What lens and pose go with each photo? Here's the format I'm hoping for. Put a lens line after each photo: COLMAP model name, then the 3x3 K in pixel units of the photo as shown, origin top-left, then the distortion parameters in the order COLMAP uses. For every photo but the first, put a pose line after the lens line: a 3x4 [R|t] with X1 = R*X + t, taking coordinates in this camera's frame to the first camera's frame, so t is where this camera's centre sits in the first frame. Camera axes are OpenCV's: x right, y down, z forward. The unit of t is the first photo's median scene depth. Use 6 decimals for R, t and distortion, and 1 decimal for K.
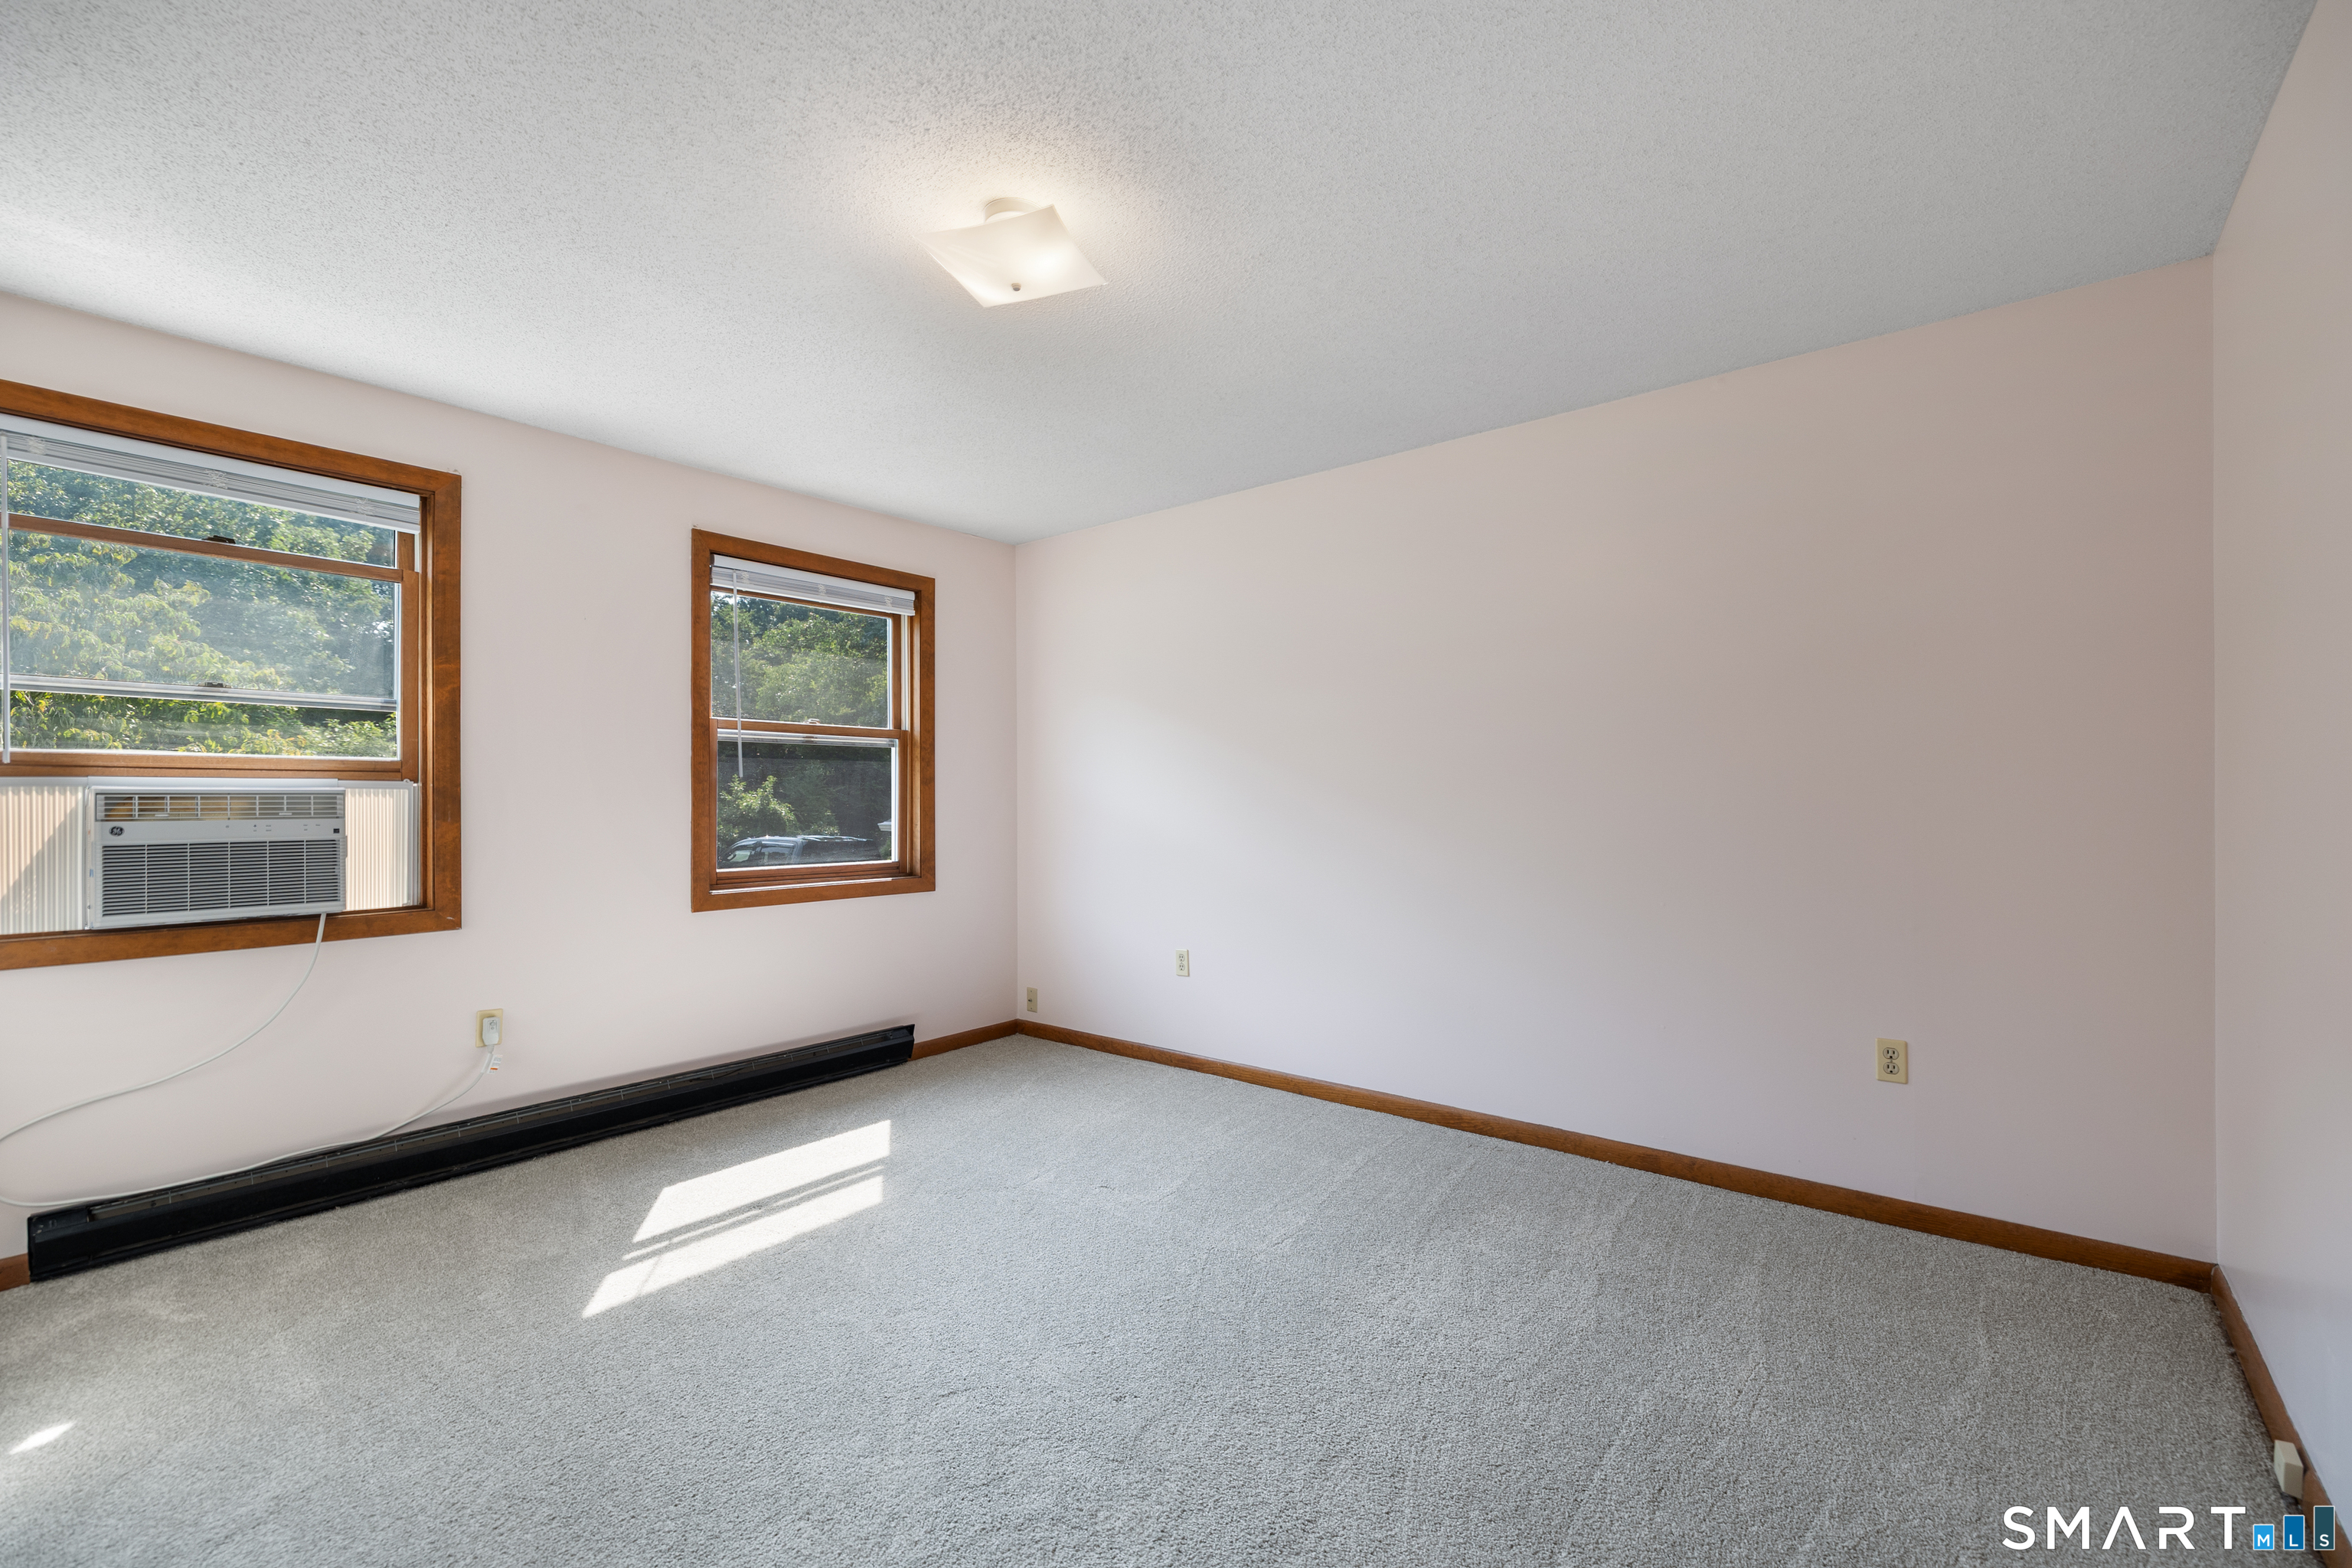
lens RADIAL K [[939.9, 0, 1182.0], [0, 939.9, 790.4], [0, 0, 1]] dist [0.000236, -0.000089]
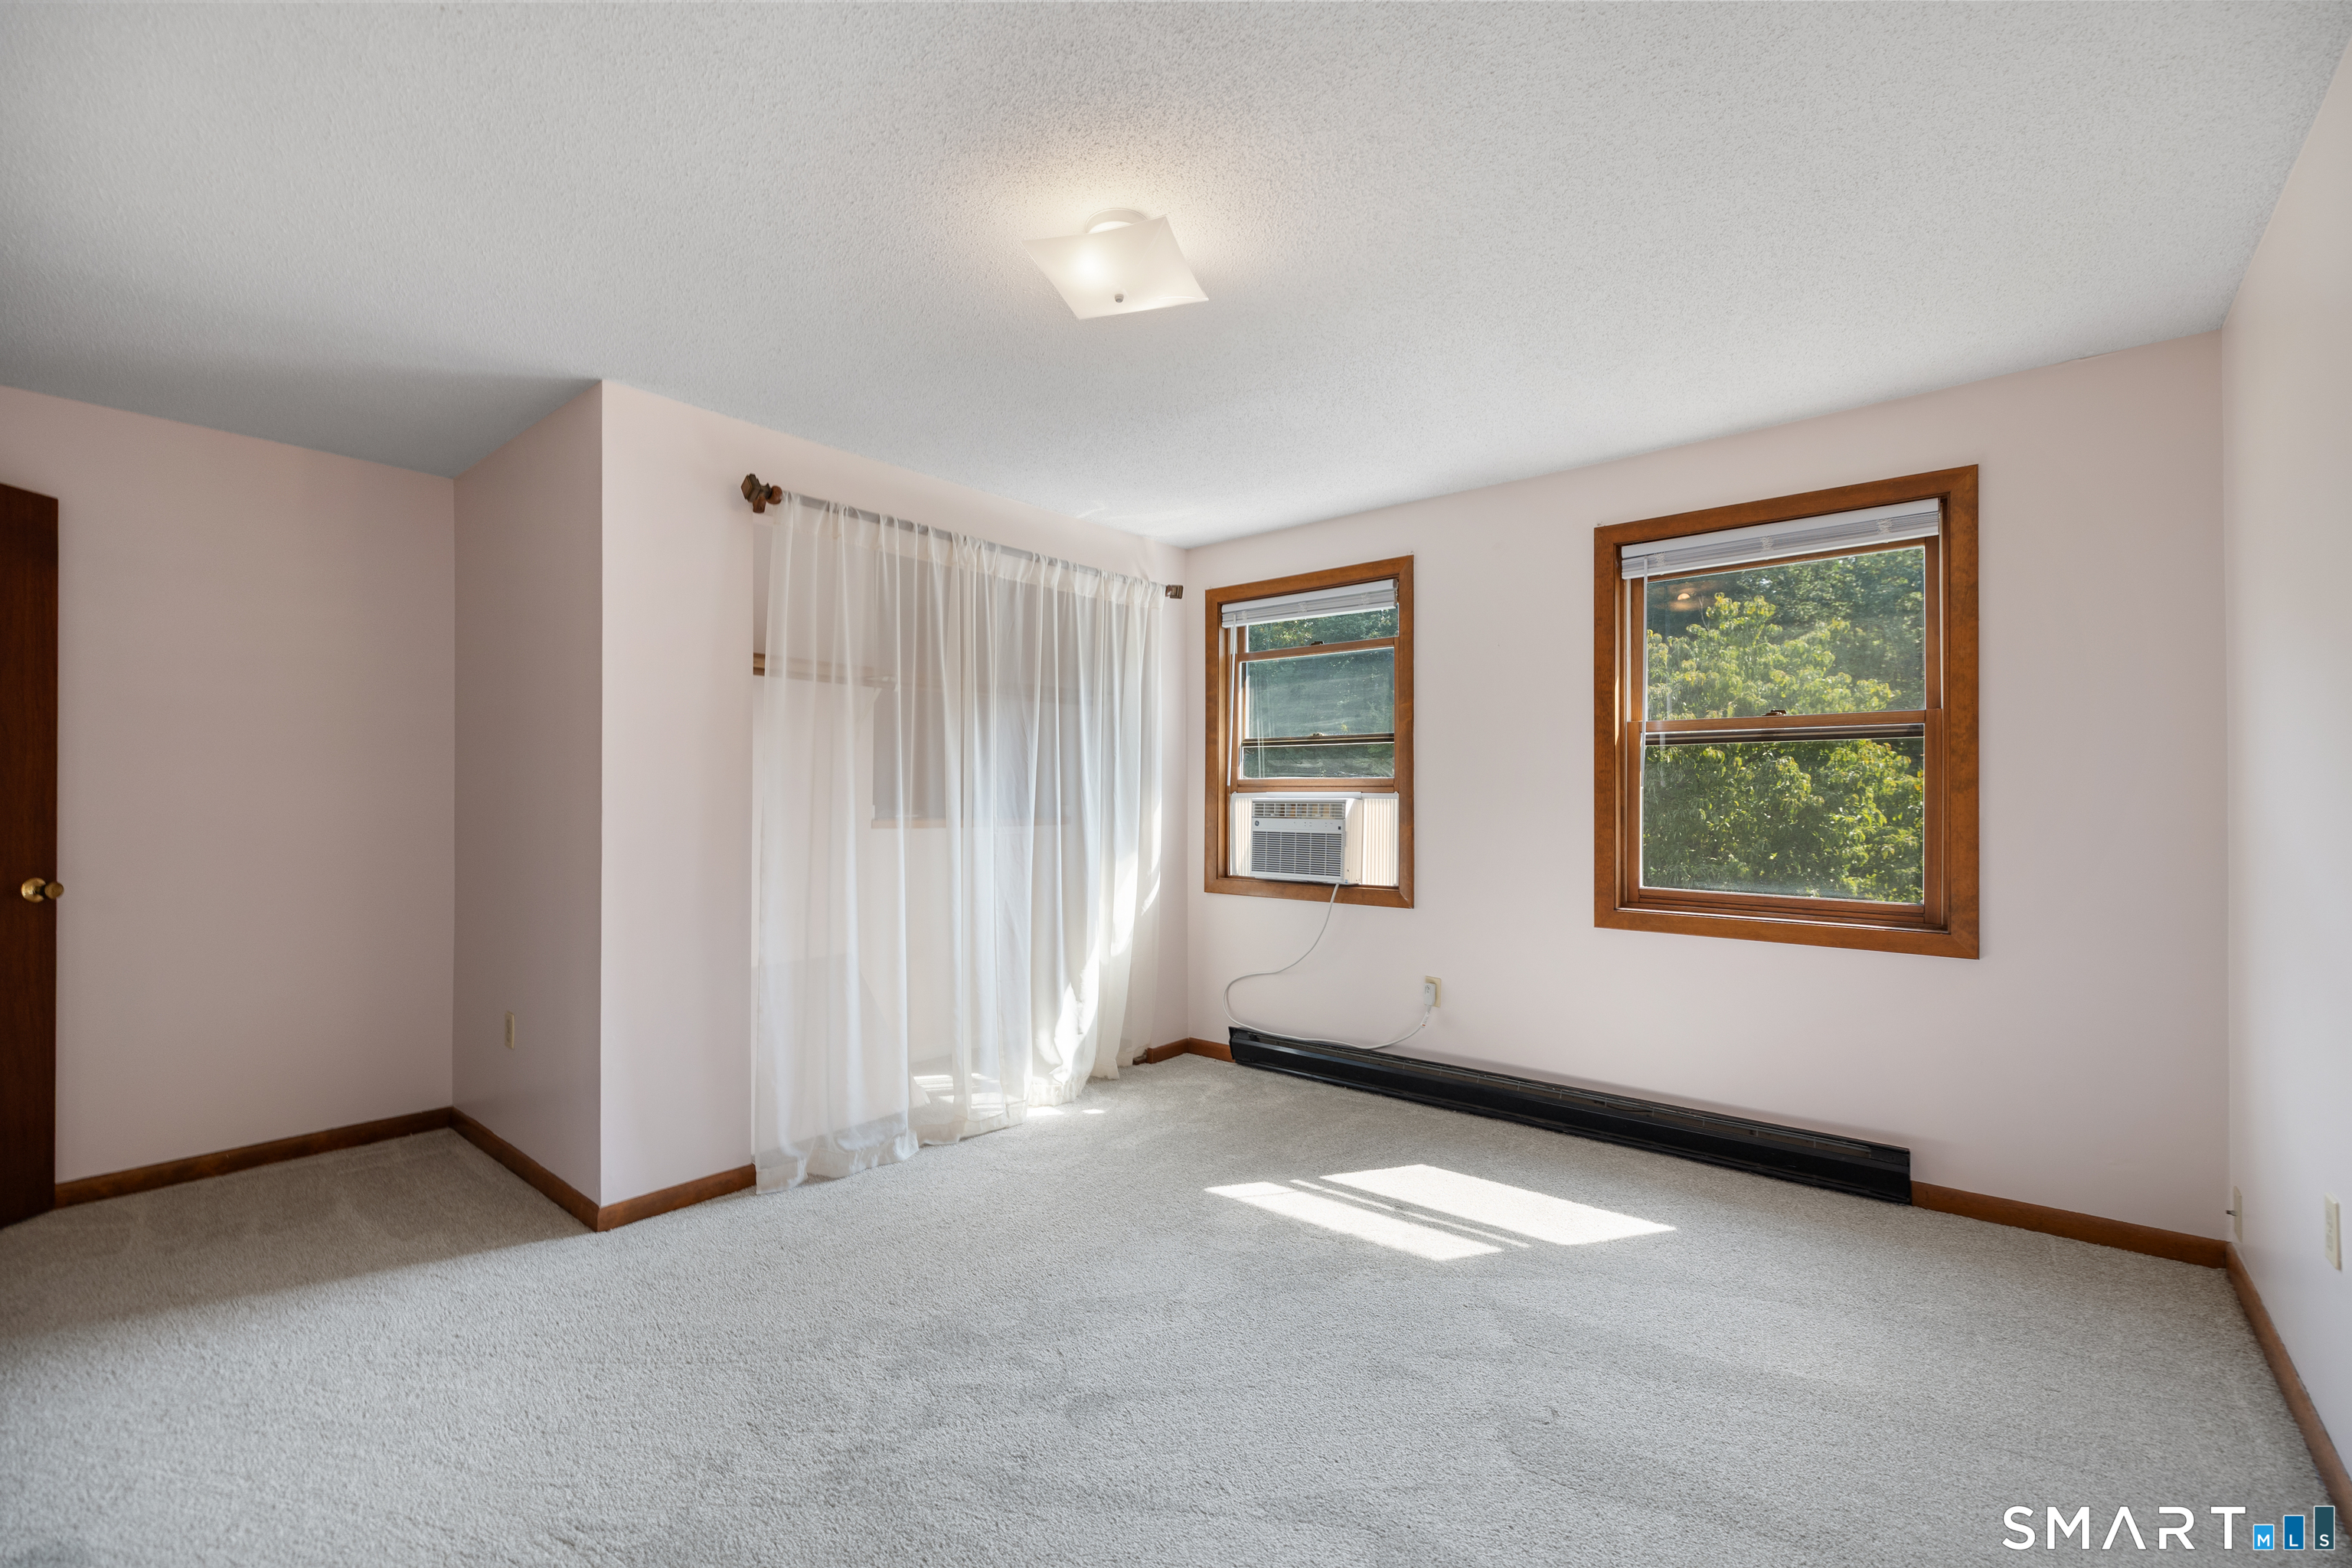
lens RADIAL K [[939.9, 0, 1182.0], [0, 939.9, 790.4], [0, 0, 1]] dist [0.000236, -0.000089]
pose [[0.035494, -0.010028, -0.999320, 0.533683], [0.001451, 0.999949, -0.009983, -0.000826], [0.999369, -0.001096, 0.035507, 0.681807]]
